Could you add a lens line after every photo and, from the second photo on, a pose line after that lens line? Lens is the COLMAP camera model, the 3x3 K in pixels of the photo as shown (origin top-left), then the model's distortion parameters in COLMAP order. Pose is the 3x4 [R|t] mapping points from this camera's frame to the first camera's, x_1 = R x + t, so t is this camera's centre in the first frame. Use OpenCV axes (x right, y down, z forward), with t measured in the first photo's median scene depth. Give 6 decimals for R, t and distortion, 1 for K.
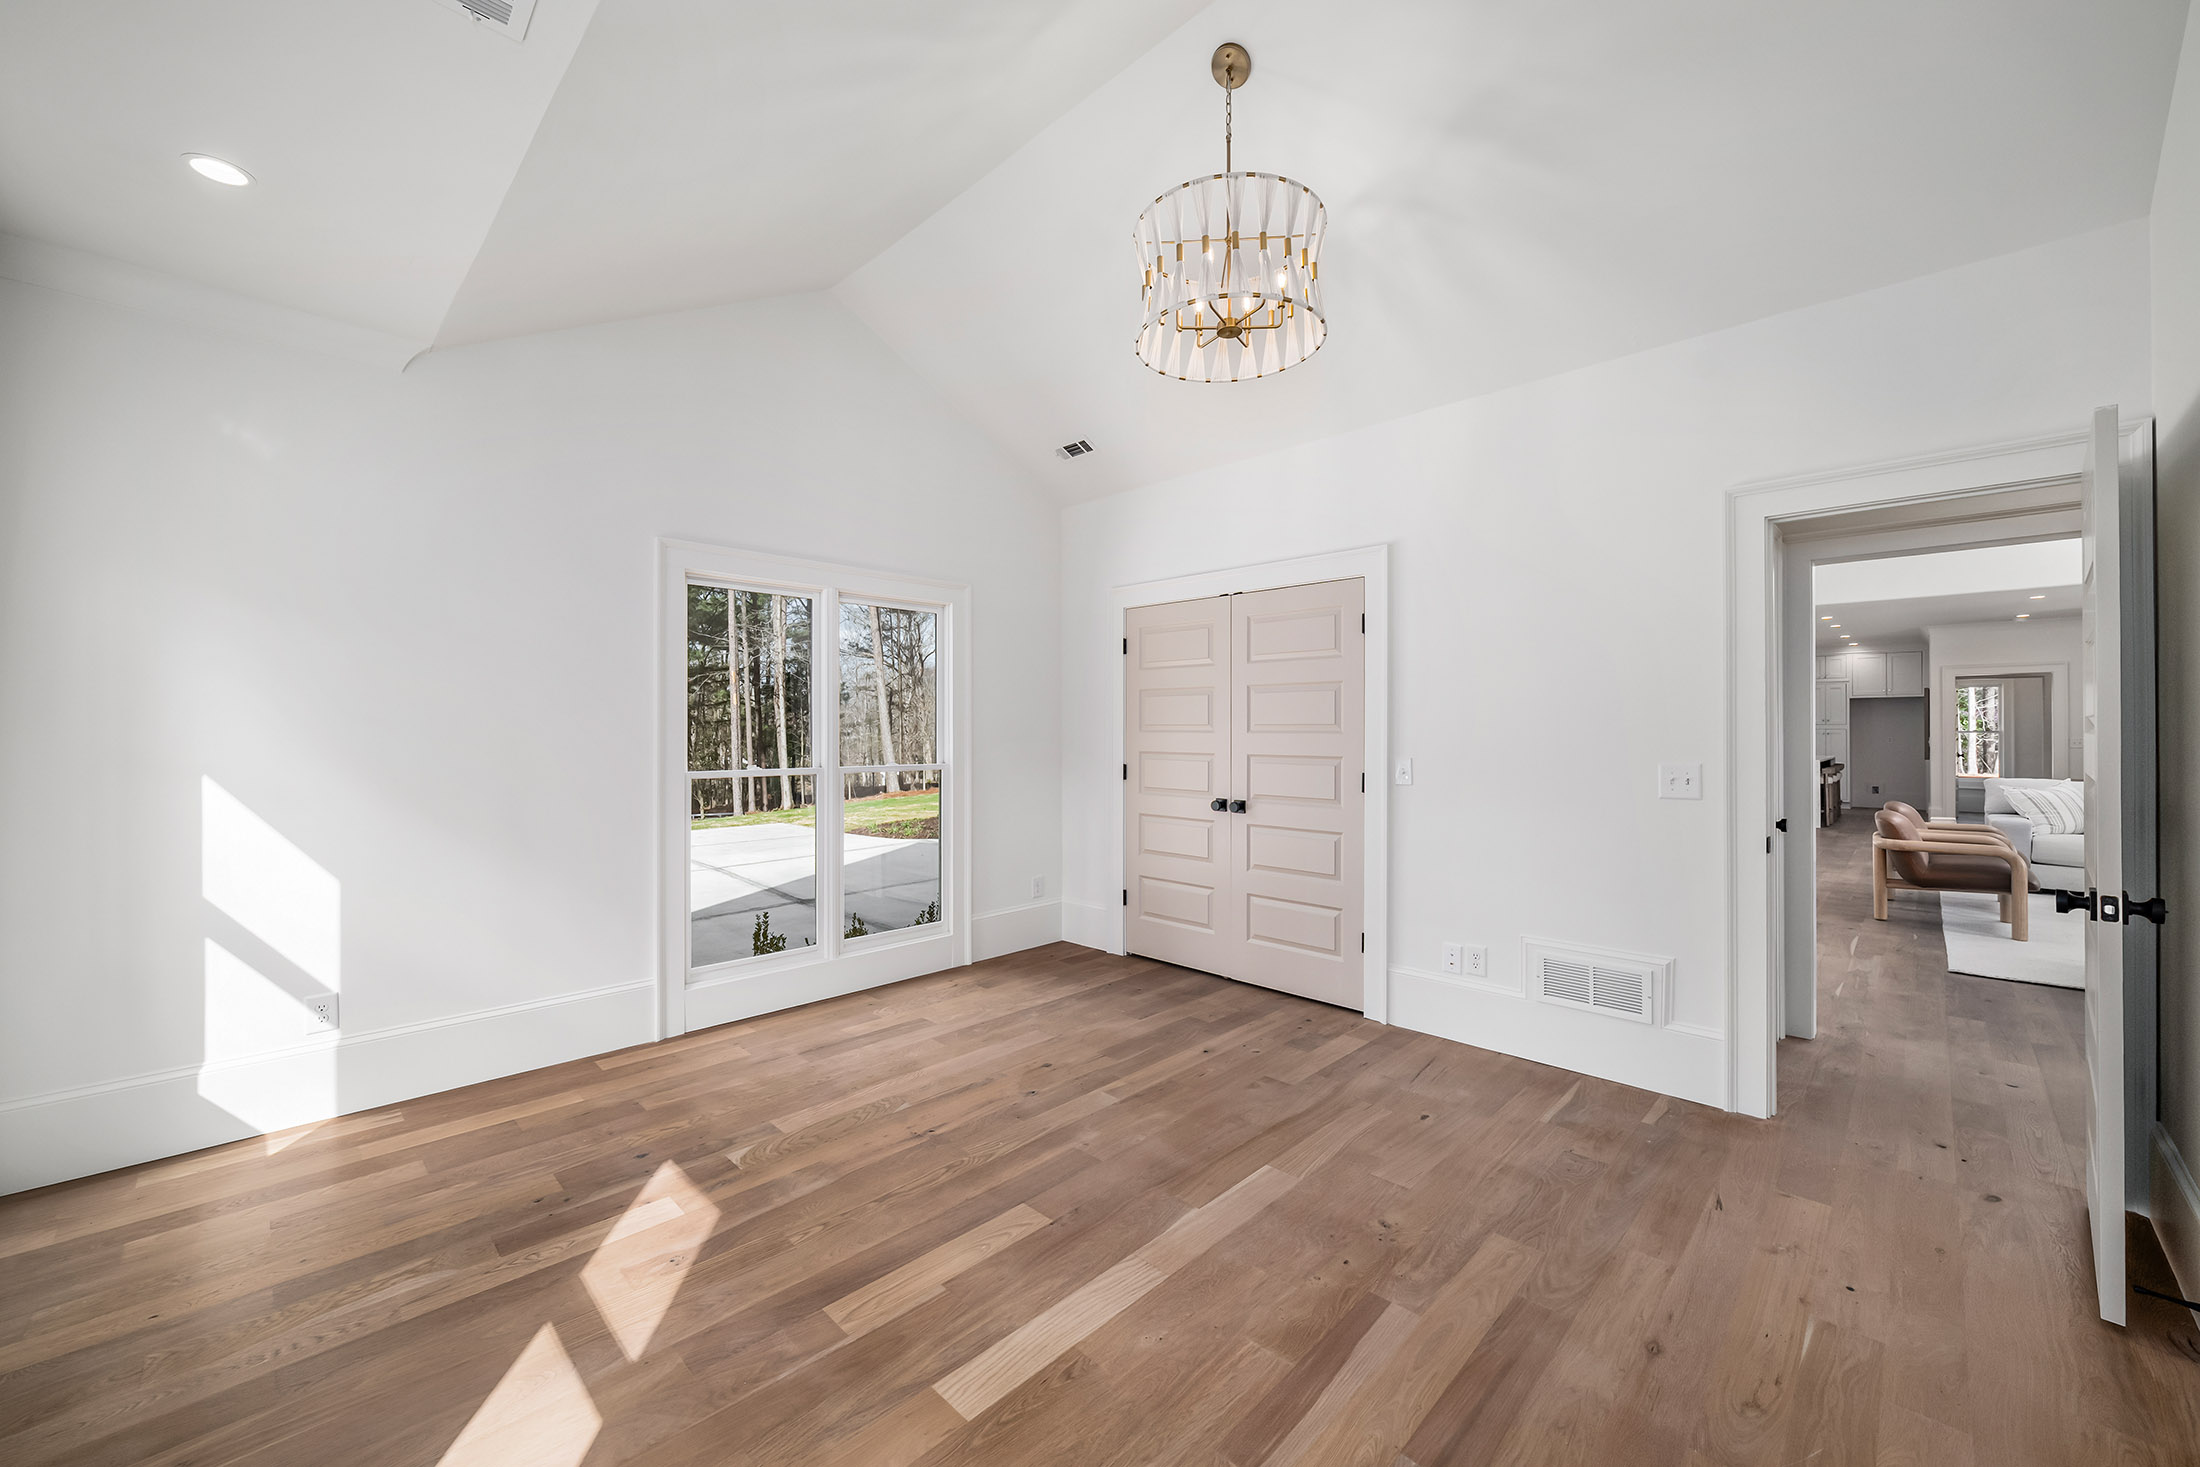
lens RADIAL K [[831.3, 0, 1108.4], [0, 831.3, 733.6], [0, 0, 1]] dist [0.000877, -0.000199]
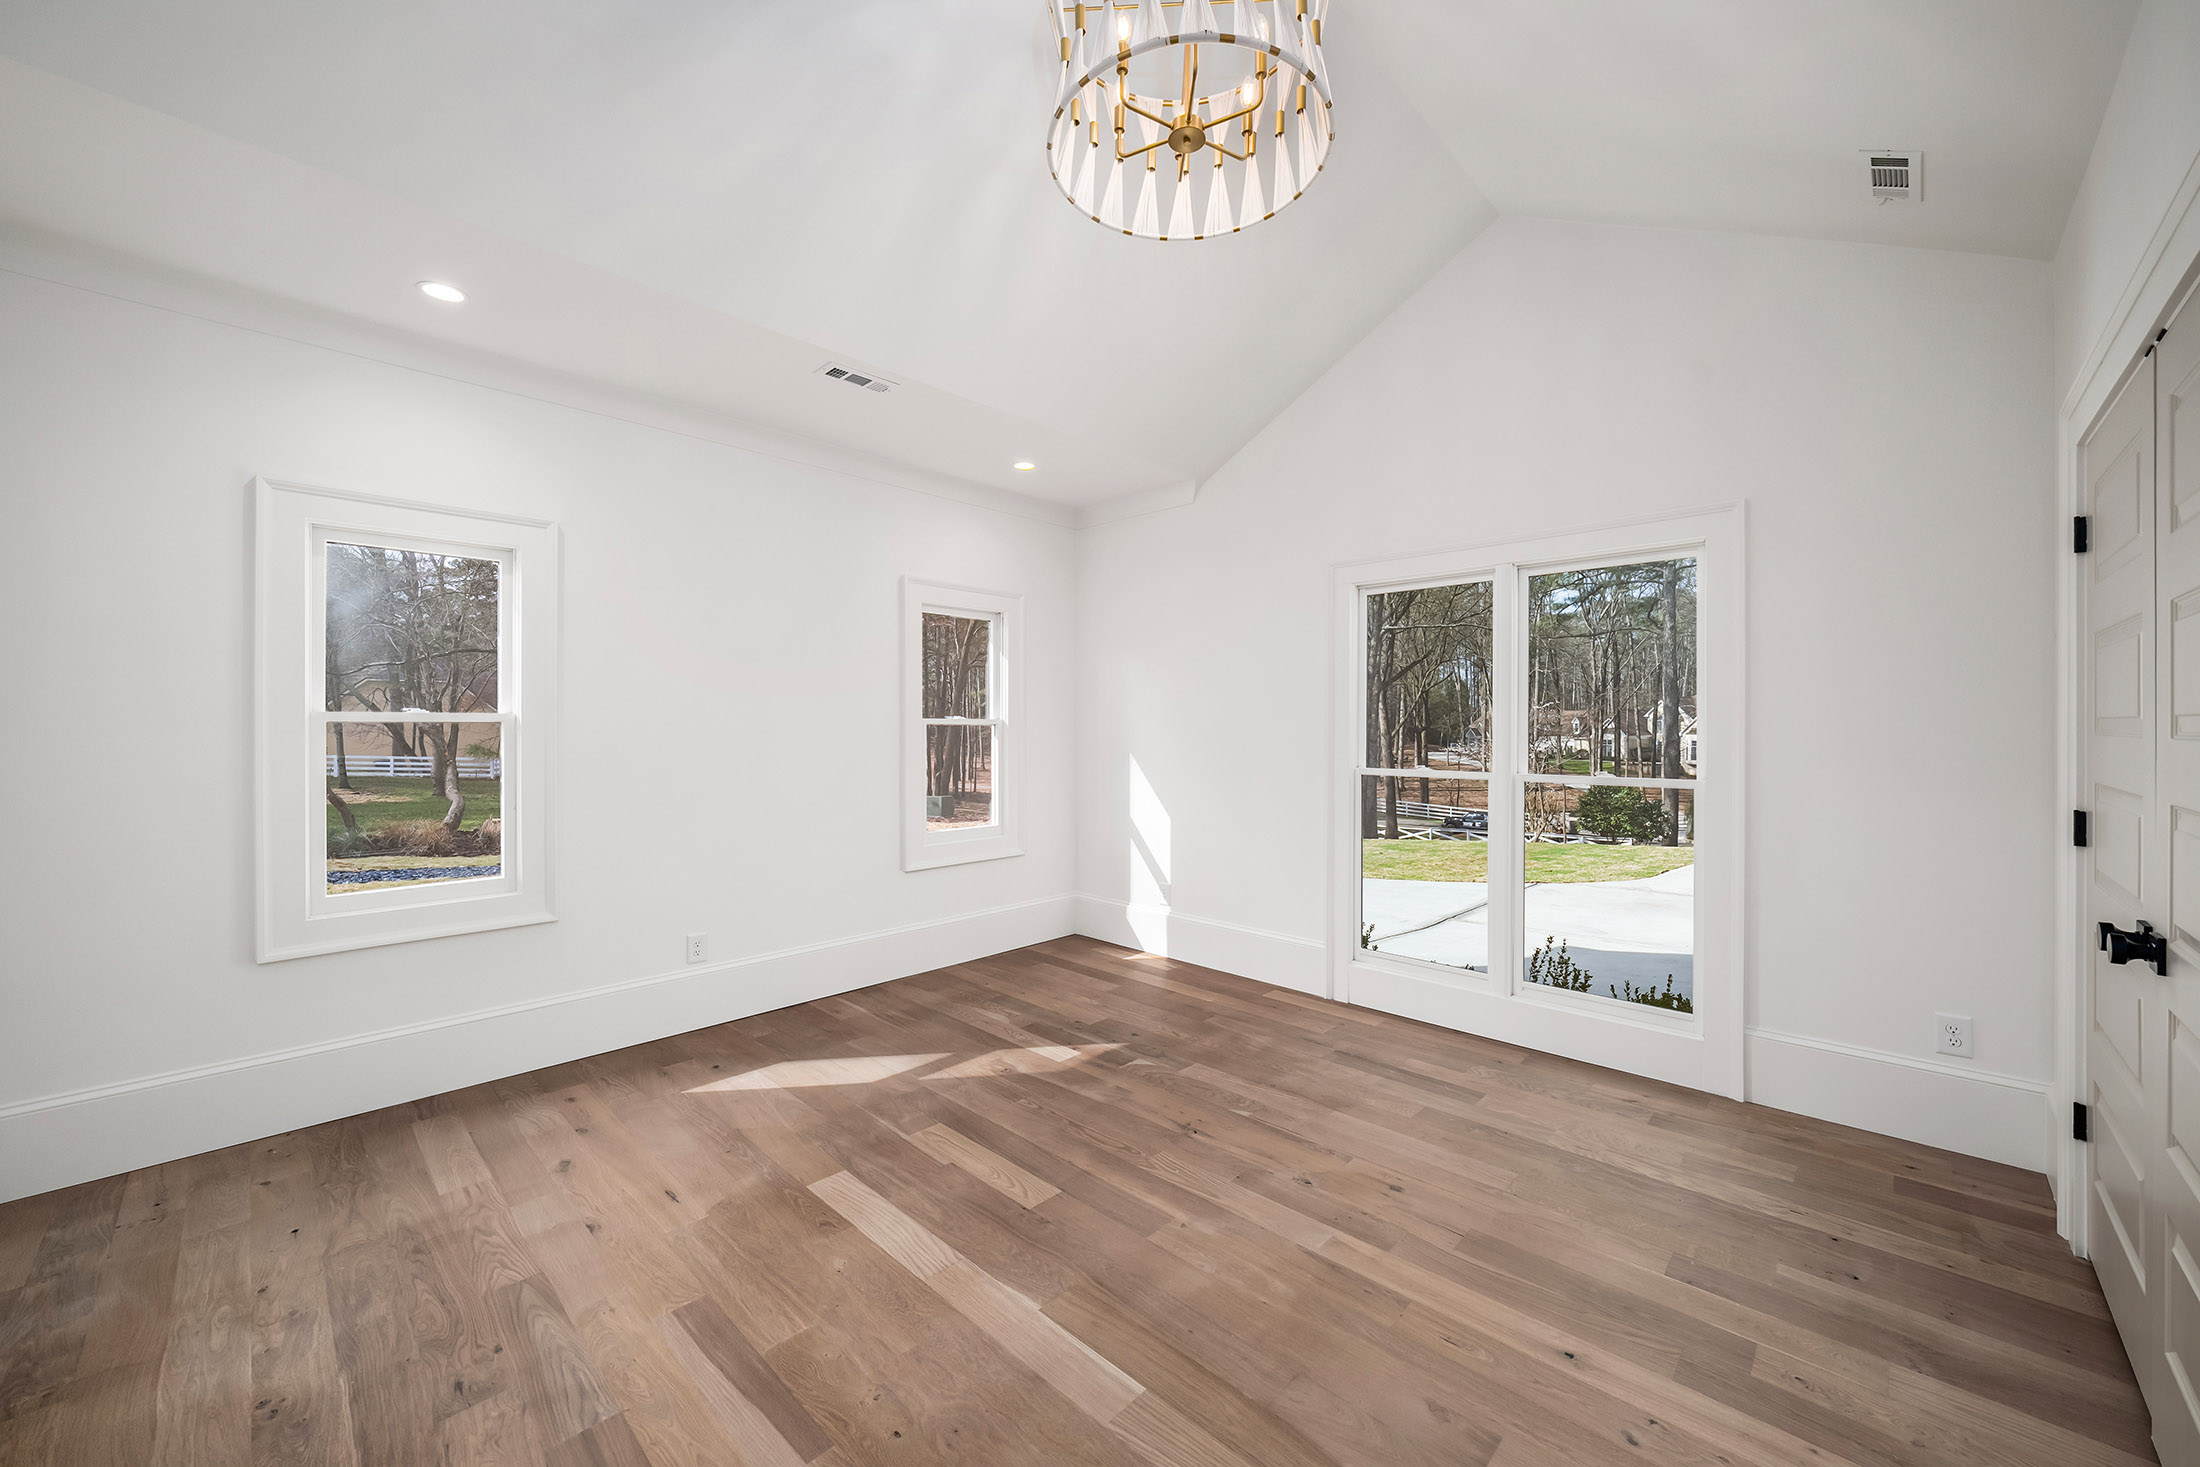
lens RADIAL K [[831.3, 0, 1111.6], [0, 831.3, 729.5], [0, 0, 1]] dist [0.000877, -0.000199]
pose [[0.013884, 0.001884, -0.999902, 0.761210], [-0.002338, 0.999996, 0.001851, -0.005677], [0.999901, 0.002312, 0.013889, 0.862635]]
